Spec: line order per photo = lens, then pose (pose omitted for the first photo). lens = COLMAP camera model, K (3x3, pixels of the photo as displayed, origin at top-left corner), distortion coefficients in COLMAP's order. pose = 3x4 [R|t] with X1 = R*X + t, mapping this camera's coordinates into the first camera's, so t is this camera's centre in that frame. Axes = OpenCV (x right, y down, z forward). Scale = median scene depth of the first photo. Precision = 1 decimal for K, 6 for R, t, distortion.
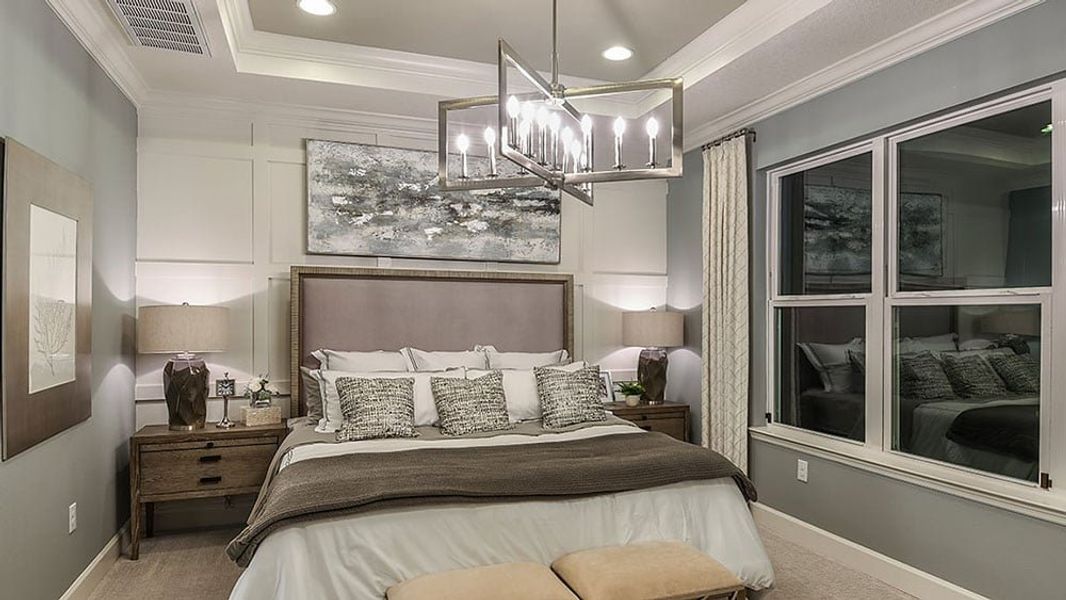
lens RADIAL K [[616.4, 0, 528.7], [0, 616.4, 318.9], [0, 0, 1]] dist [-0.006362, -0.004386]
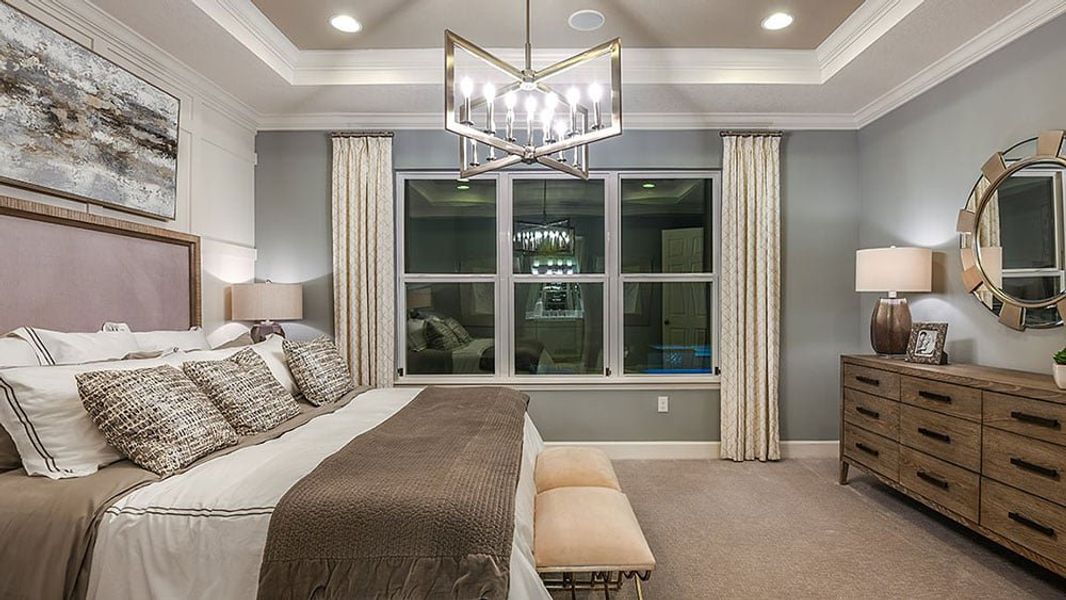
lens RADIAL K [[563.7, 0, 537.0], [0, 563.7, 301.4], [0, 0, 1]] dist [0.015134, -0.015001]
pose [[0.337560, 0.006613, 0.941281, -0.580619], [0.006627, 0.999934, -0.009402, 0.031627], [-0.941281, 0.009412, 0.337494, 0.361914]]
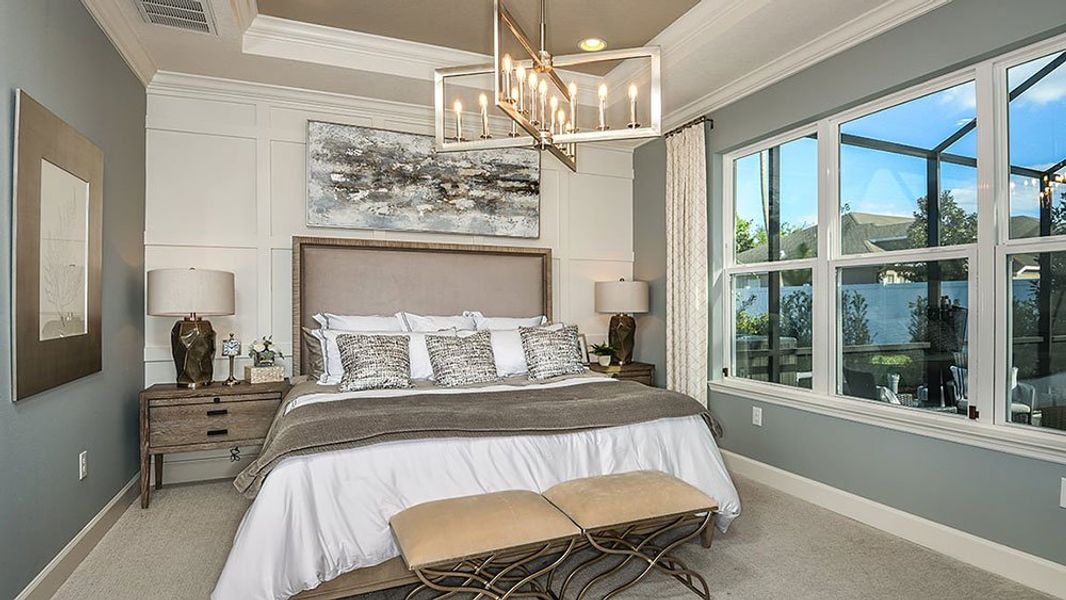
lens RADIAL K [[544.0, 0, 533.3], [0, 544.0, 306.5], [0, 0, 1]] dist [-0.005685, -0.006009]
pose [[0.998488, -0.003264, 0.054870, -0.017138], [0.003305, 0.999994, -0.000669, 0.039309], [-0.054868, 0.000849, 0.998493, 0.023853]]
